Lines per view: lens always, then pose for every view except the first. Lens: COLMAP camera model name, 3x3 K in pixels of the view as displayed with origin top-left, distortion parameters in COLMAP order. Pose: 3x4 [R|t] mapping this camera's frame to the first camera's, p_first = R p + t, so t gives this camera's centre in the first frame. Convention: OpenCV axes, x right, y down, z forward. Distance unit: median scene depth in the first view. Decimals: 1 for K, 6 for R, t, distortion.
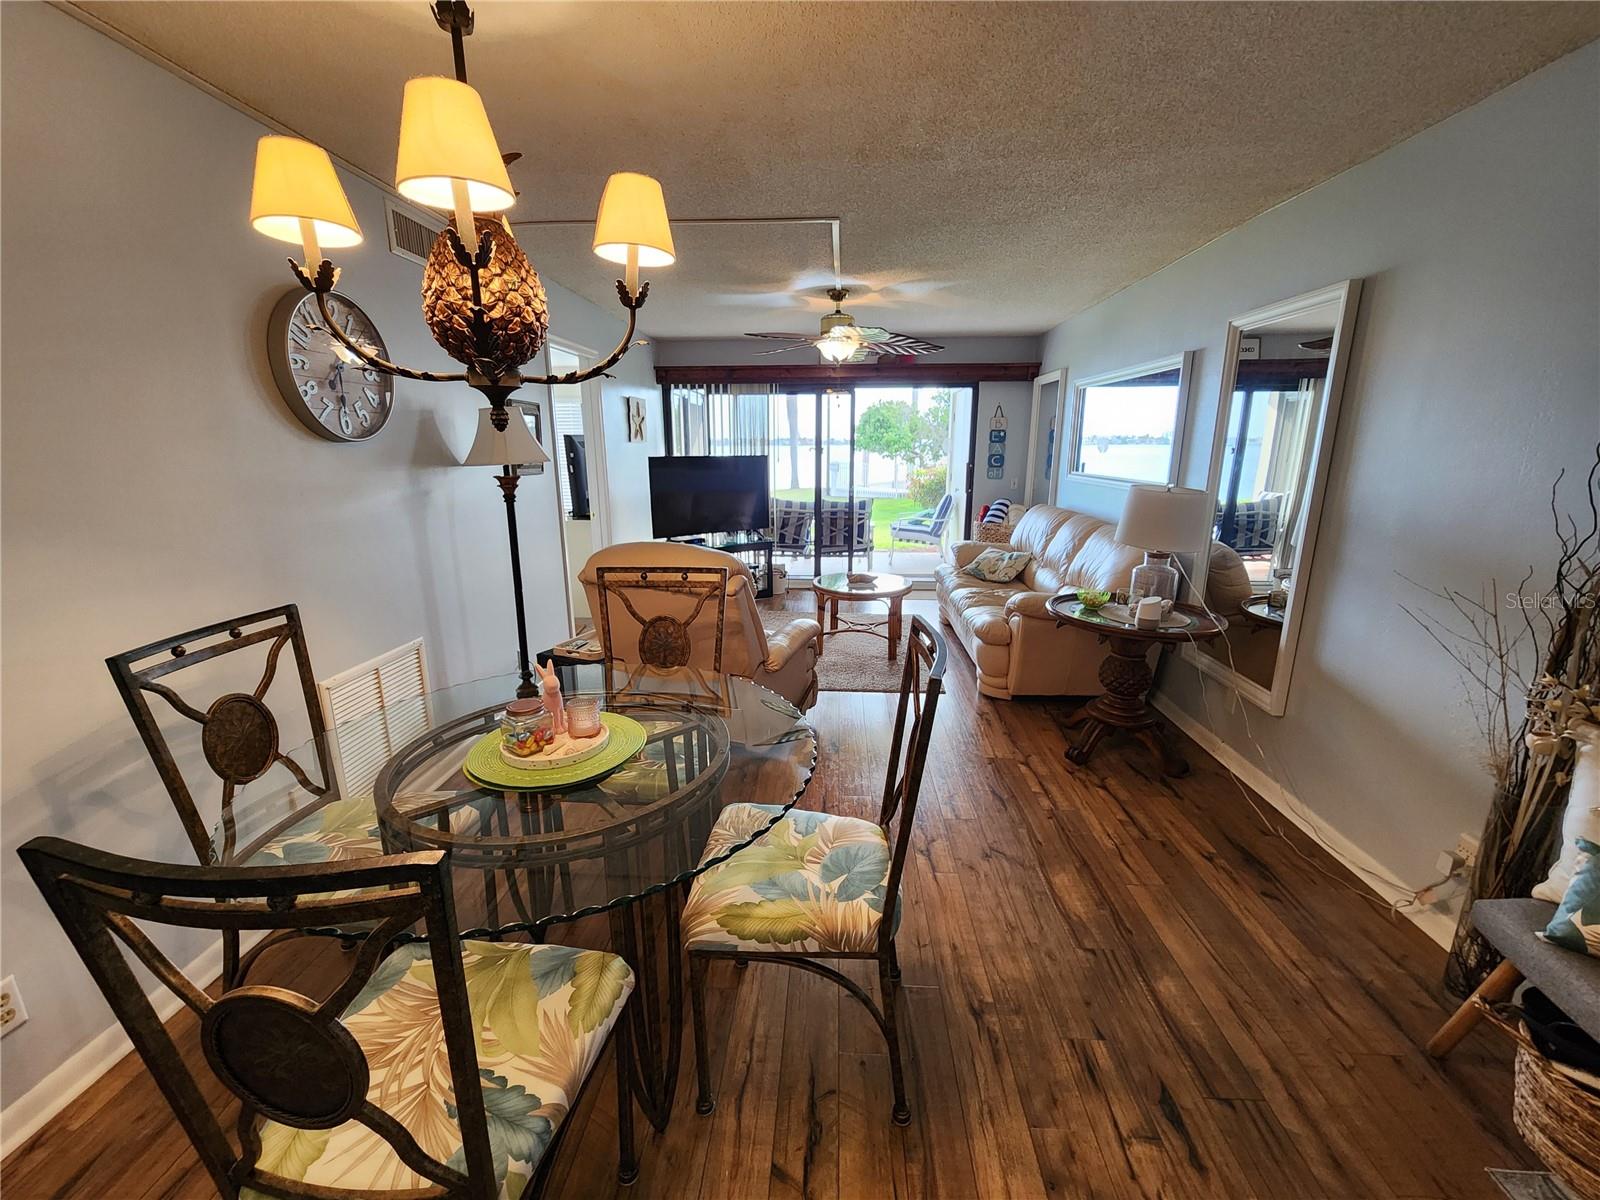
lens RADIAL K [[655.3, 0, 795.9], [0, 655.3, 596.7], [0, 0, 1]] dist [-0.000406, 0.000173]
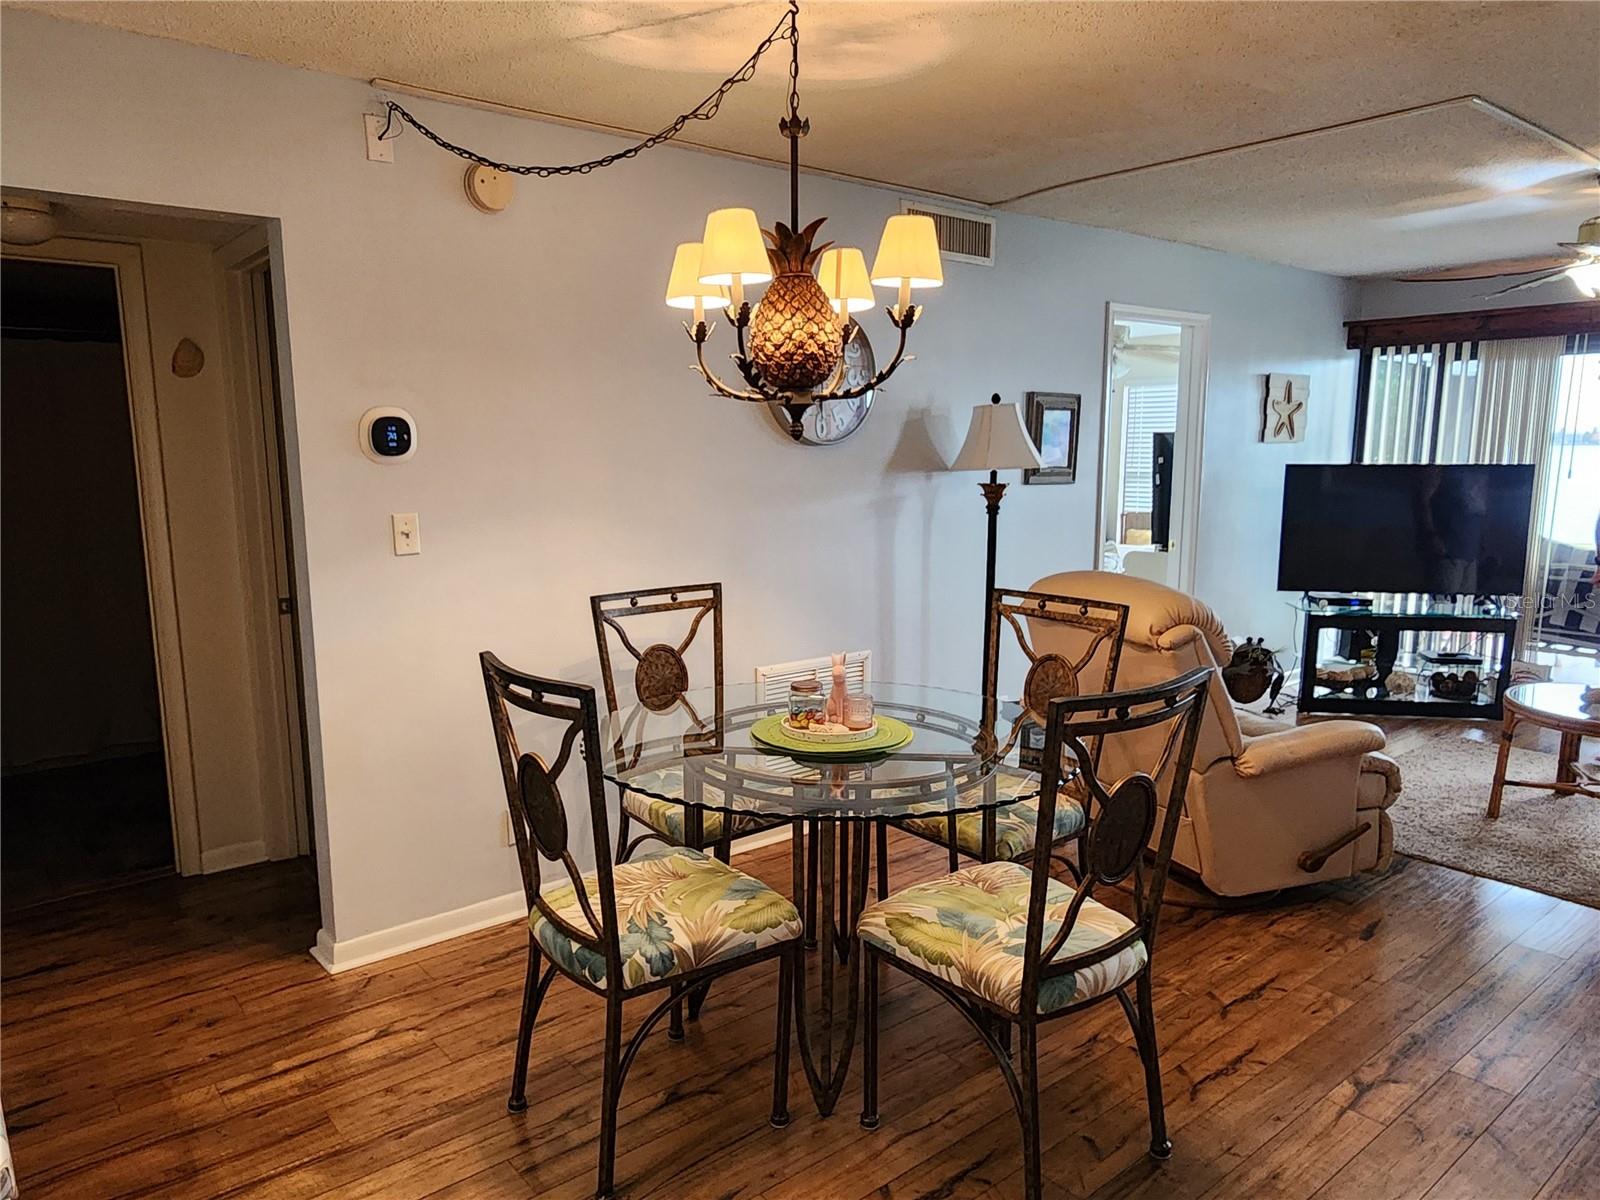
lens RADIAL K [[1071.7, 0, 783.1], [0, 1071.7, 621.1], [0, 0, 1]] dist [0.018695, -0.004560]
pose [[0.678634, 0.122257, -0.724230, 0.260148], [-0.167250, 0.985867, 0.009704, 0.015249], [0.715181, 0.114543, 0.689490, -0.086397]]
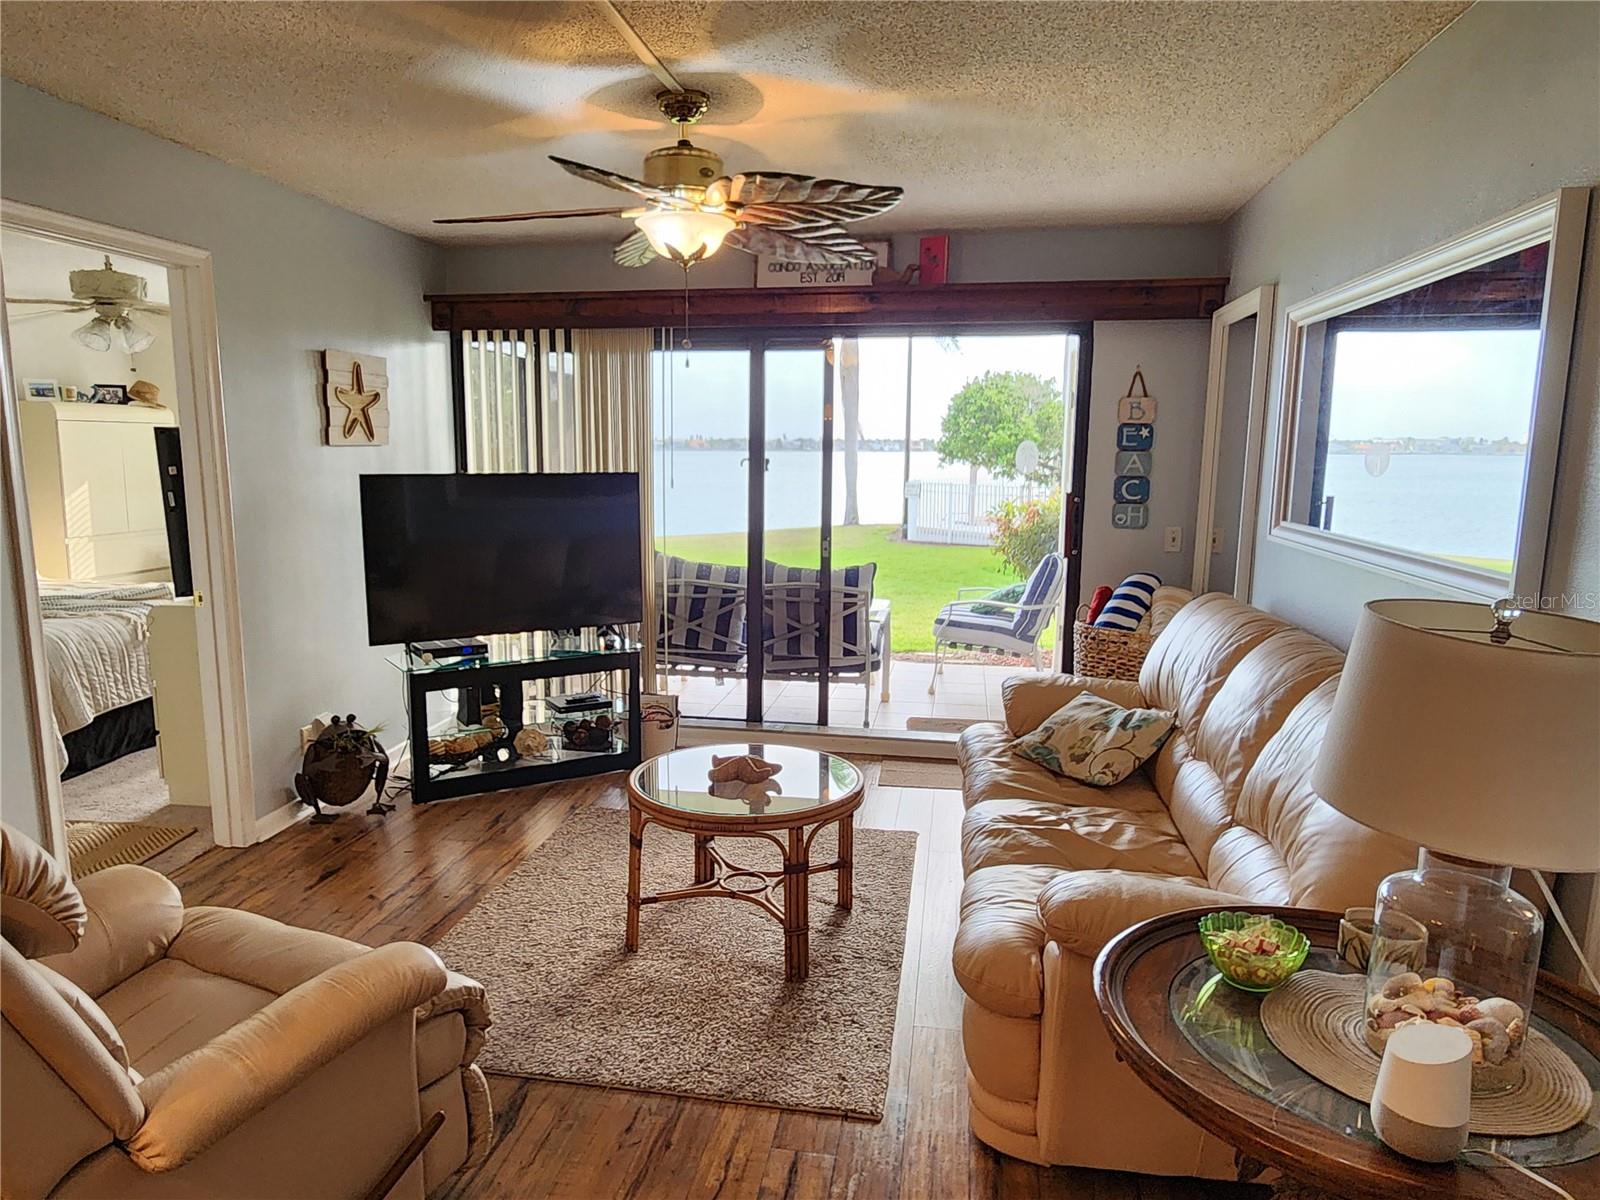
lens RADIAL K [[1071.7, 0, 763.8], [0, 1071.7, 615.5], [0, 0, 1]] dist [0.018695, -0.004560]
pose [[0.992507, 0.026782, -0.119213, 0.186536], [-0.035422, 0.996850, -0.070954, -0.074695], [0.116938, 0.074645, 0.990330, 0.301005]]
